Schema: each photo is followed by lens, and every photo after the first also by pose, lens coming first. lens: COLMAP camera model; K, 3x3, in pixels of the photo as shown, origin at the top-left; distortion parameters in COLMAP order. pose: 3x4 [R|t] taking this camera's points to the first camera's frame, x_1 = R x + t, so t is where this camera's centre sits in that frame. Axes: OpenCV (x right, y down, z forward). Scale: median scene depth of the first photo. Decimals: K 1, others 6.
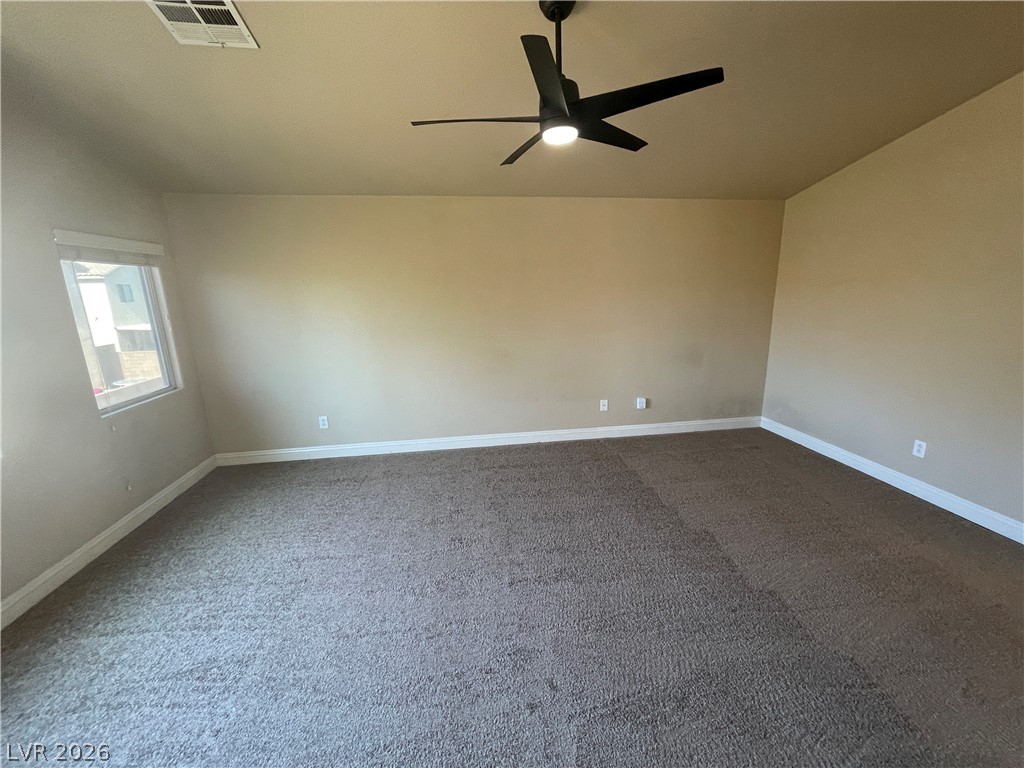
lens RADIAL K [[412.9, 0, 515.3], [0, 412.9, 380.8], [0, 0, 1]] dist [-0.003848, 0.000403]
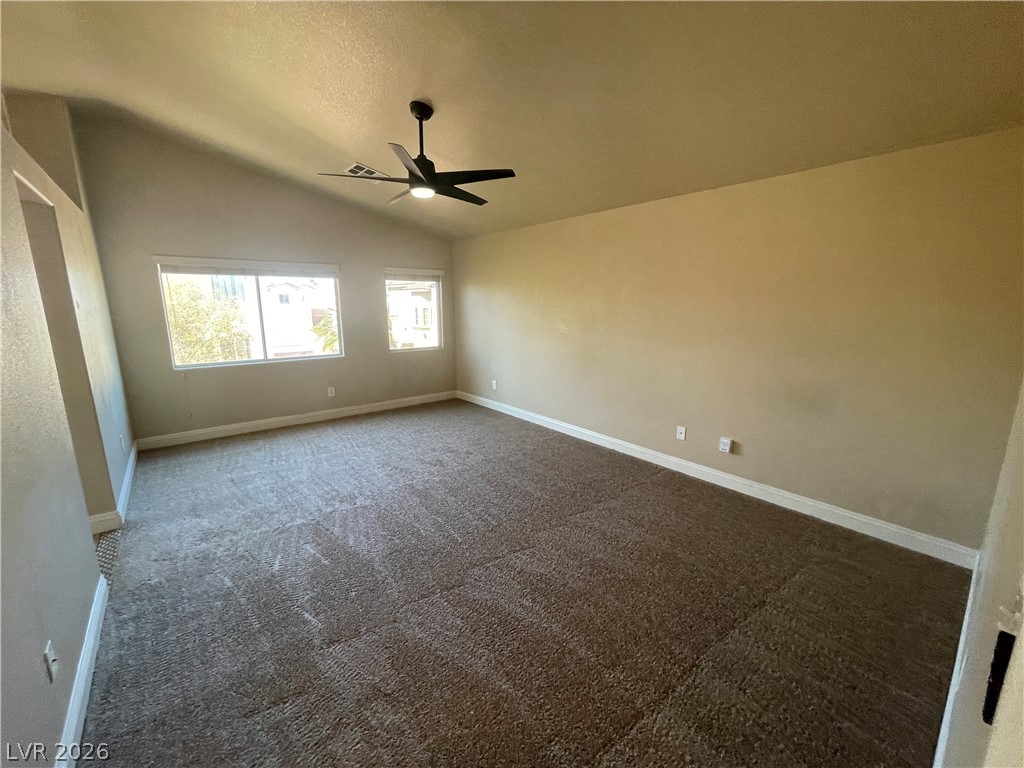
lens RADIAL K [[412.9, 0, 517.6], [0, 412.9, 385.7], [0, 0, 1]] dist [-0.003848, 0.000403]
pose [[0.517133, 0.190736, -0.834382, 0.816886], [-0.197733, 0.975105, 0.100354, -0.061299], [0.832752, 0.113089, 0.541974, 0.268460]]
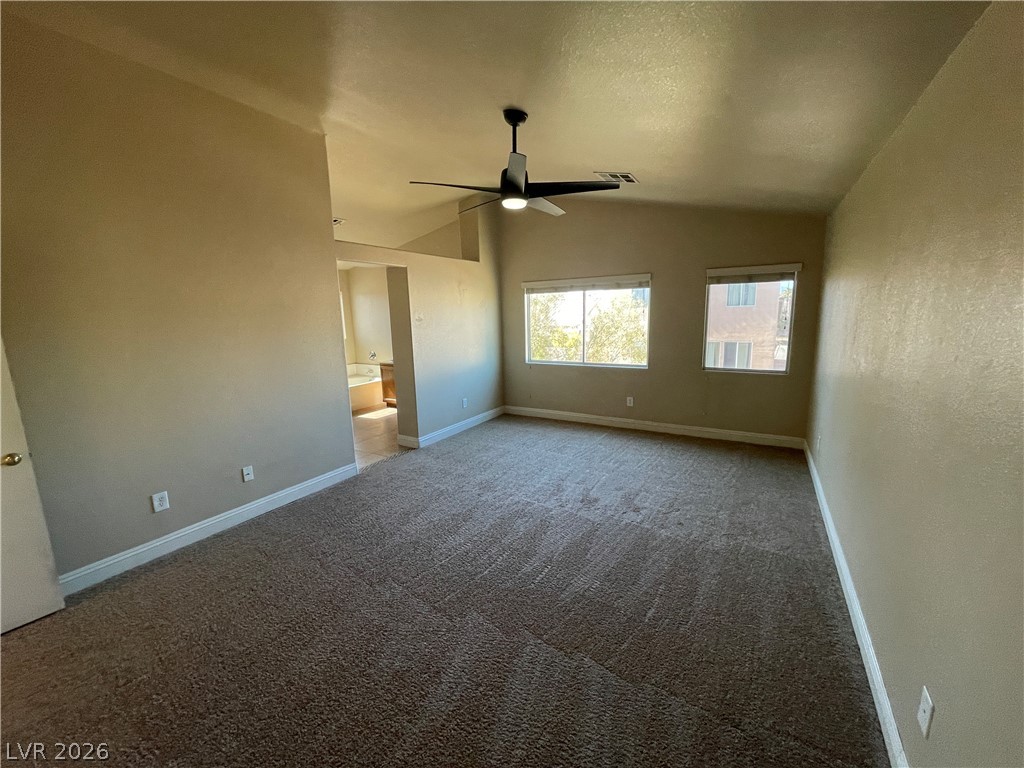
lens RADIAL K [[412.9, 0, 520.2], [0, 412.9, 386.8], [0, 0, 1]] dist [-0.003848, 0.000403]
pose [[-0.622600, 0.173150, -0.763143, 0.625293], [-0.137191, 0.935958, 0.324285, -0.222442], [0.770420, 0.306597, -0.558973, 0.966434]]
